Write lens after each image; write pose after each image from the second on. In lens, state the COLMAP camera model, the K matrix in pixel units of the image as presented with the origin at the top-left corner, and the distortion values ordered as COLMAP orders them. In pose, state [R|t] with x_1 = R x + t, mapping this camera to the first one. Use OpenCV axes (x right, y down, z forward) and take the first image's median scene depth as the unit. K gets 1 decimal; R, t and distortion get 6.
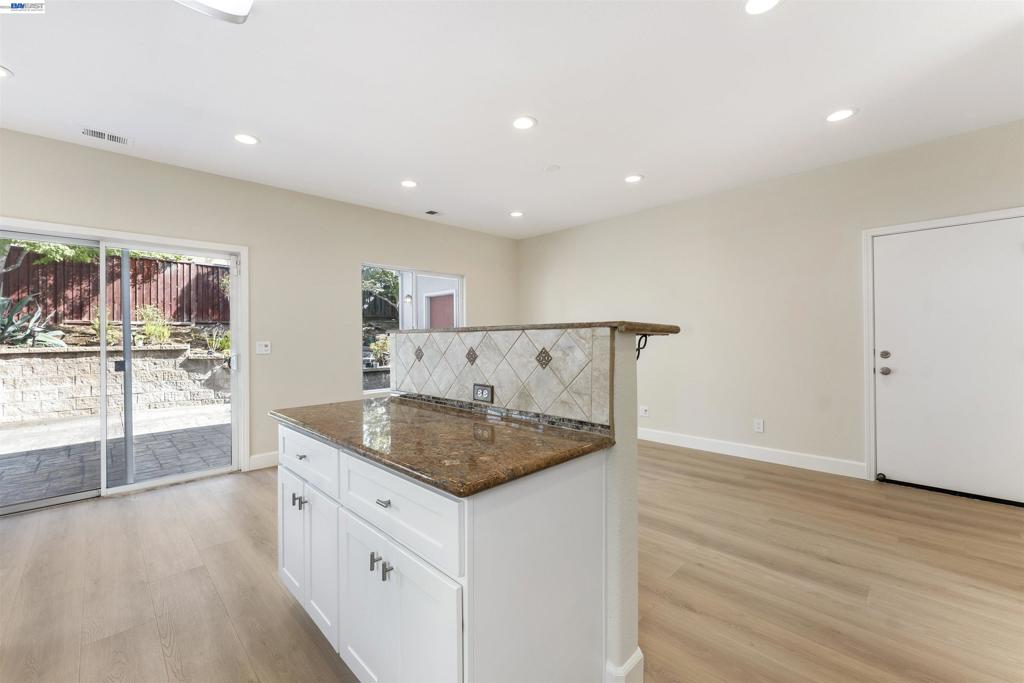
lens RADIAL K [[421.6, 0, 505.0], [0, 421.6, 334.9], [0, 0, 1]] dist [-0.001527, -0.000160]
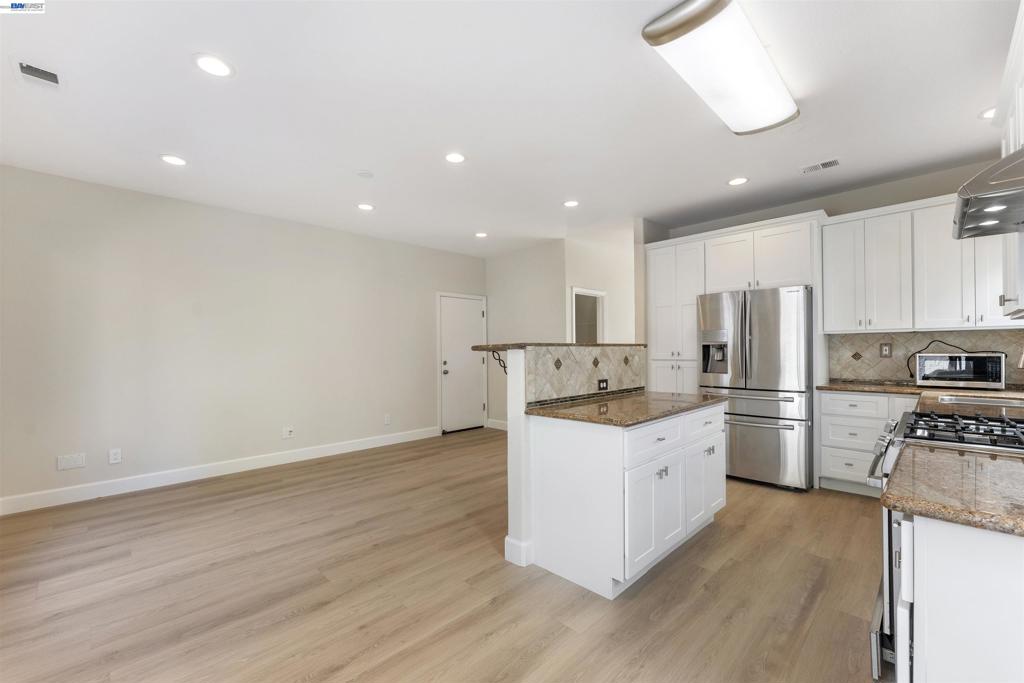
lens RADIAL K [[423.0, 0, 511.6], [0, 423.0, 346.9], [0, 0, 1]] dist [-0.000705, 0.000497]
pose [[-0.013943, 0.017347, 0.999752, -1.397088], [0.003029, 0.999846, -0.017306, 0.016902], [-0.999898, 0.002787, -0.013993, 1.146880]]
